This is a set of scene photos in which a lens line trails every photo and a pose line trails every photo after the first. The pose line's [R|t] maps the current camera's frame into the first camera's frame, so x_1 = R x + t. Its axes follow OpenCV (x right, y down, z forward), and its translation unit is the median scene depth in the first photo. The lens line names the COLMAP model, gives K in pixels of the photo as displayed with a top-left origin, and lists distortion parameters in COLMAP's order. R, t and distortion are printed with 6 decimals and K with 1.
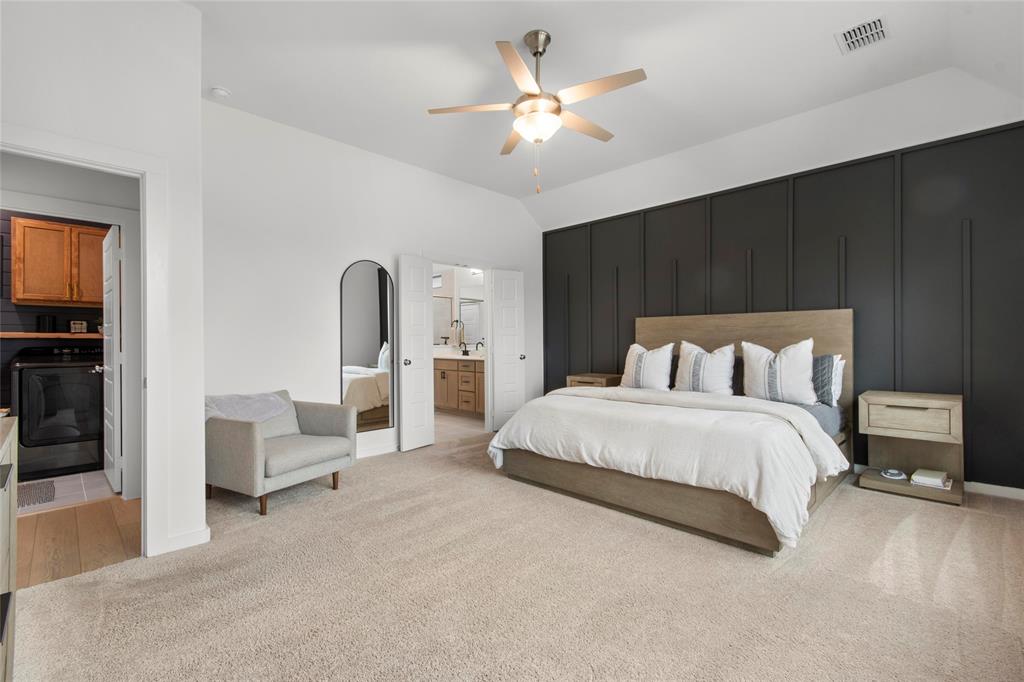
lens RADIAL K [[448.3, 0, 515.1], [0, 448.3, 342.4], [0, 0, 1]] dist [0.004334, -0.000251]
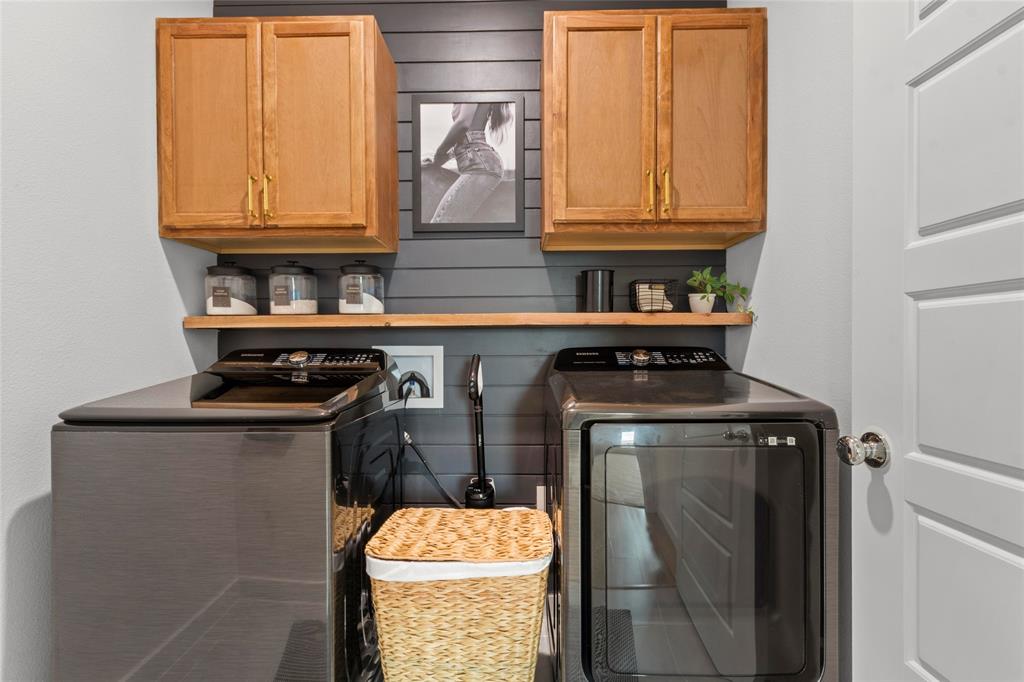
lens RADIAL K [[448.3, 0, 514.7], [0, 448.3, 342.4], [0, 0, 1]] dist [0.004334, -0.000251]
pose [[0.696197, 0.005179, -0.717832, -0.806967], [-0.001314, 0.999981, 0.005940, 0.003031], [0.717850, -0.003192, 0.696191, 0.669568]]
